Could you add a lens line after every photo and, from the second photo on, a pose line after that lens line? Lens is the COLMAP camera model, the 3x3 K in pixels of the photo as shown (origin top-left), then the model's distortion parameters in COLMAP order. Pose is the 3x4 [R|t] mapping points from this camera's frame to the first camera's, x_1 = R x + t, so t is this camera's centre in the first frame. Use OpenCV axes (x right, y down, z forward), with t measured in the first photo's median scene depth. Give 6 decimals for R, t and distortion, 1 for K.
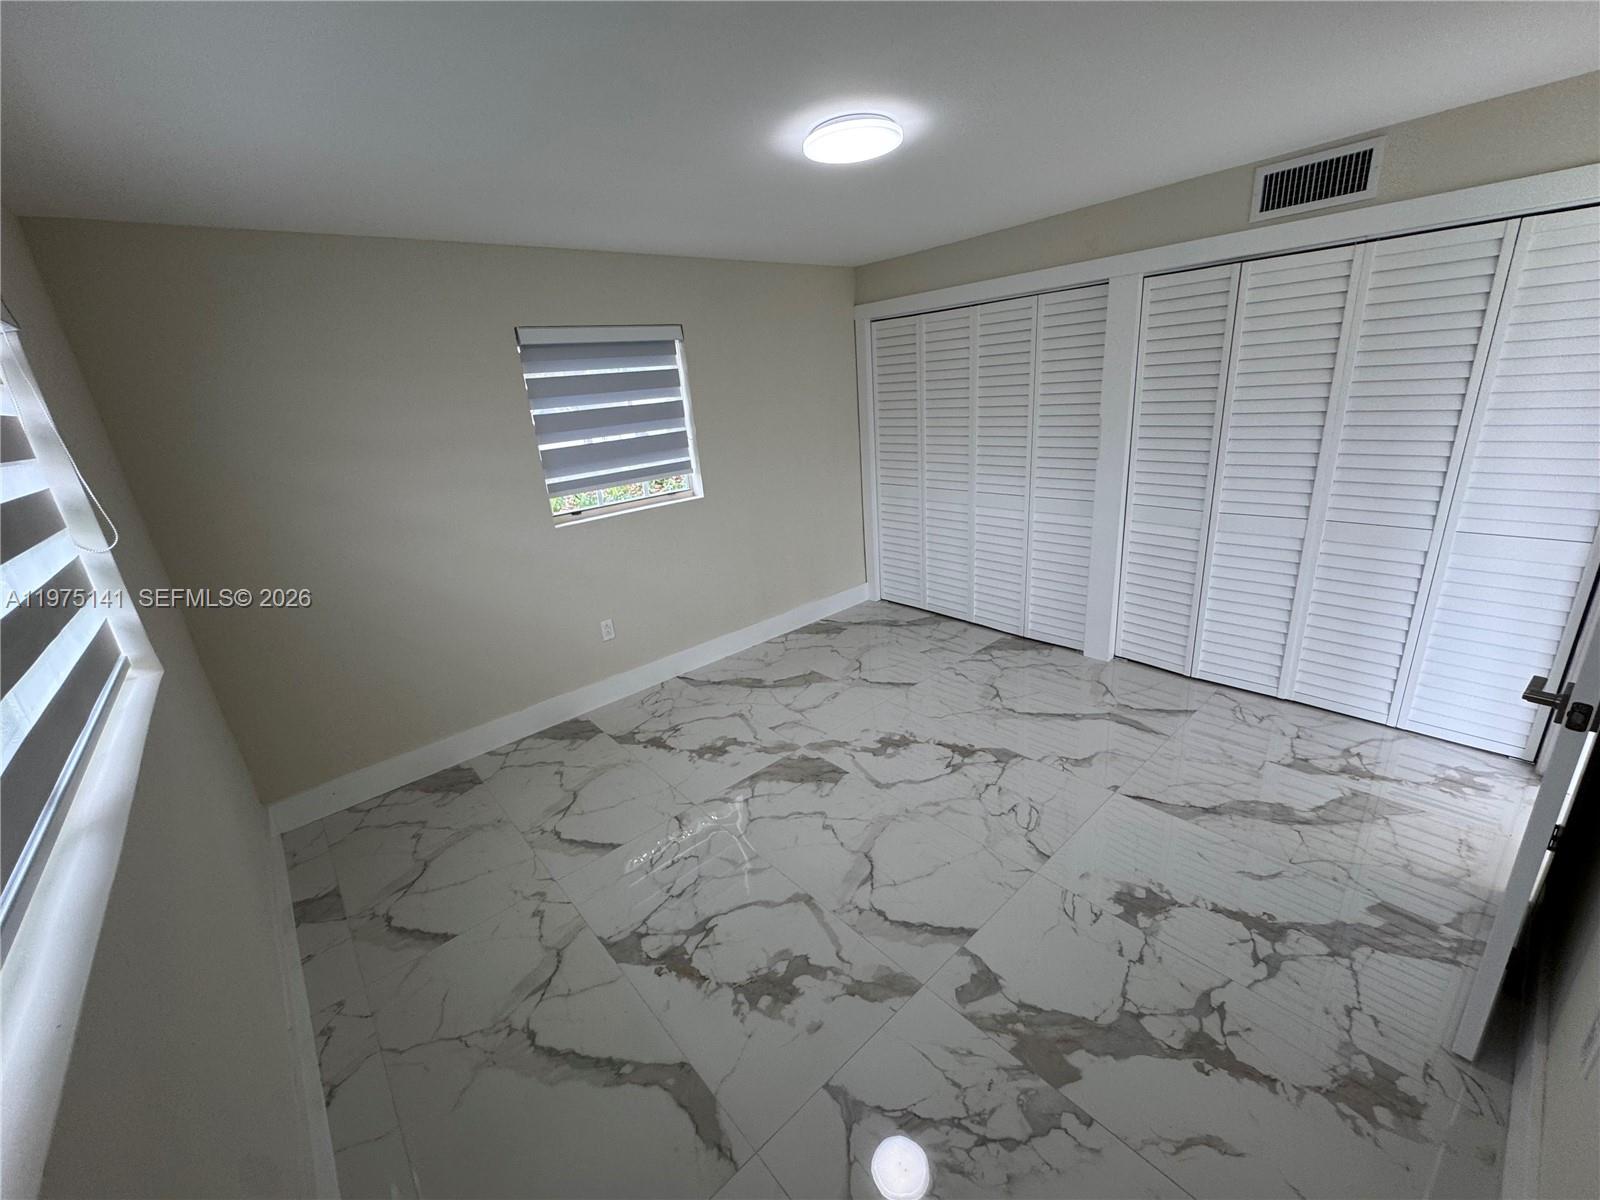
lens RADIAL K [[640.0, 0, 797.9], [0, 640.0, 619.4], [0, 0, 1]] dist [-0.003647, 0.000477]
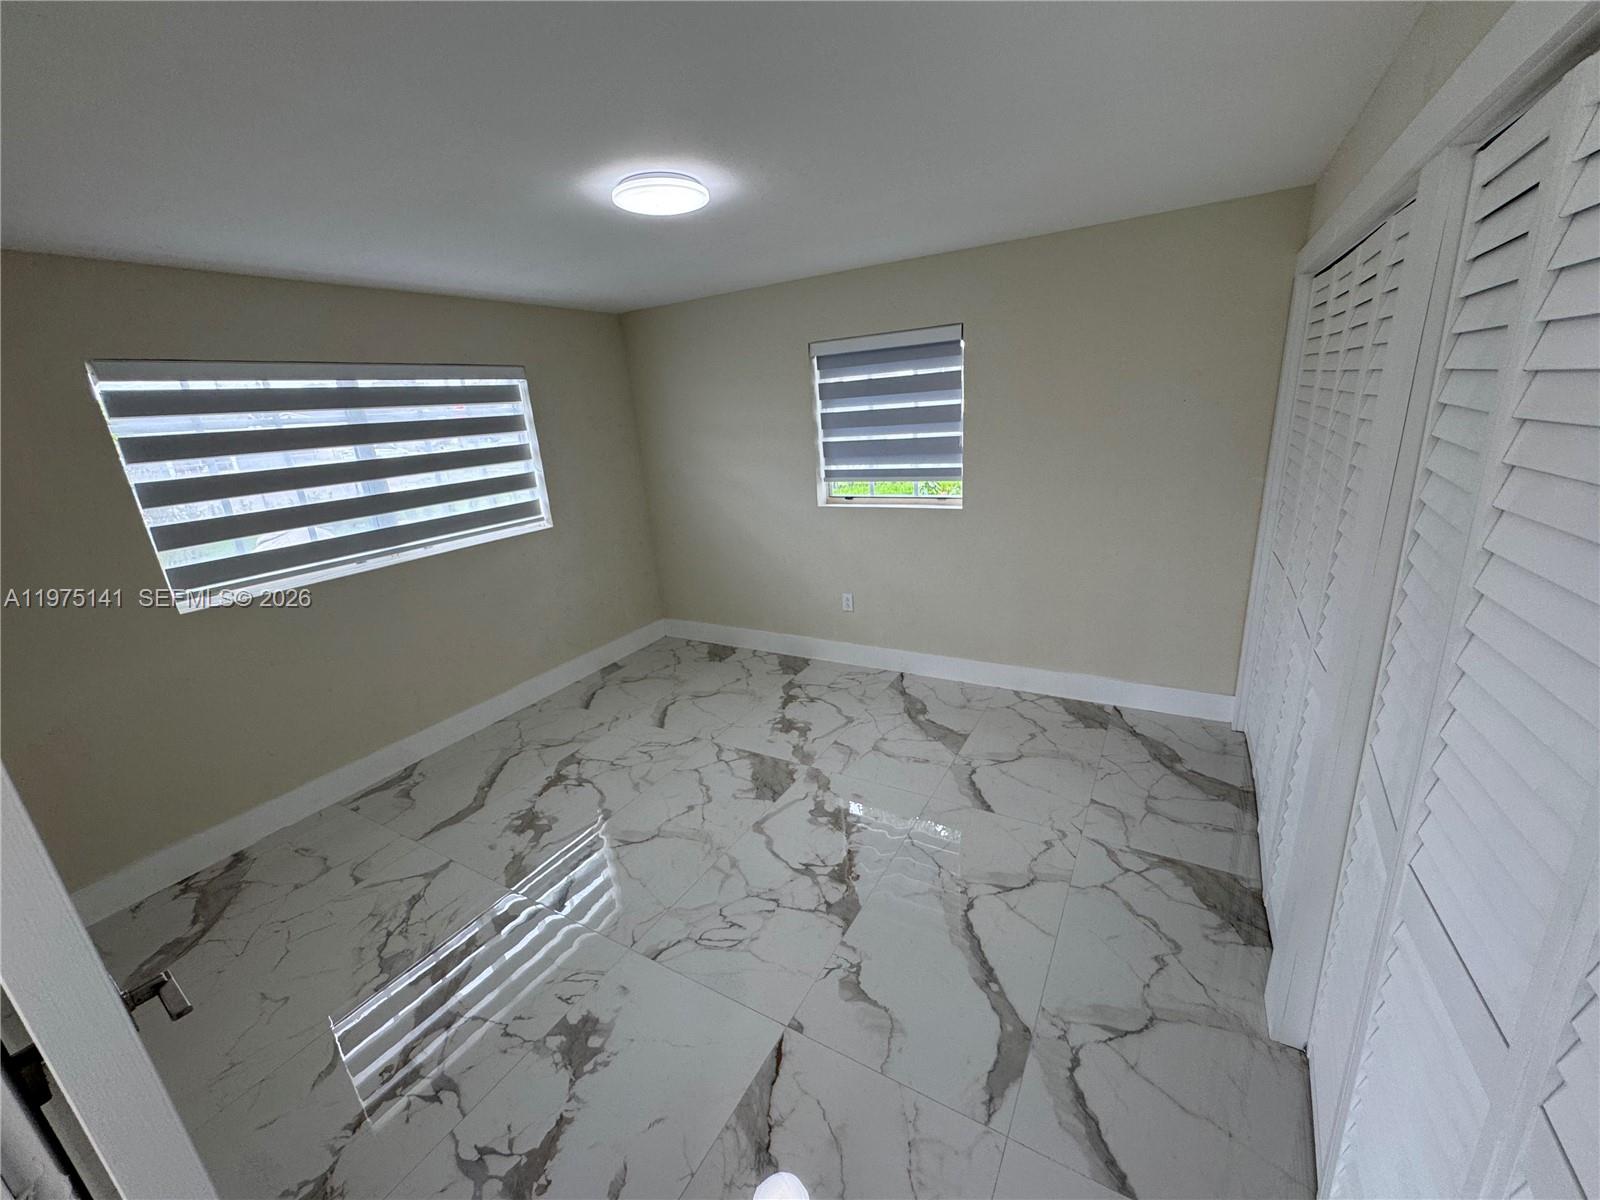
lens RADIAL K [[640.0, 0, 797.1], [0, 640.0, 616.1], [0, 0, 1]] dist [-0.003647, 0.000477]
pose [[0.311145, 0.355633, -0.881314, 0.790014], [-0.287756, 0.919068, 0.269277, -0.277688], [0.905751, 0.169819, 0.388299, 0.544836]]
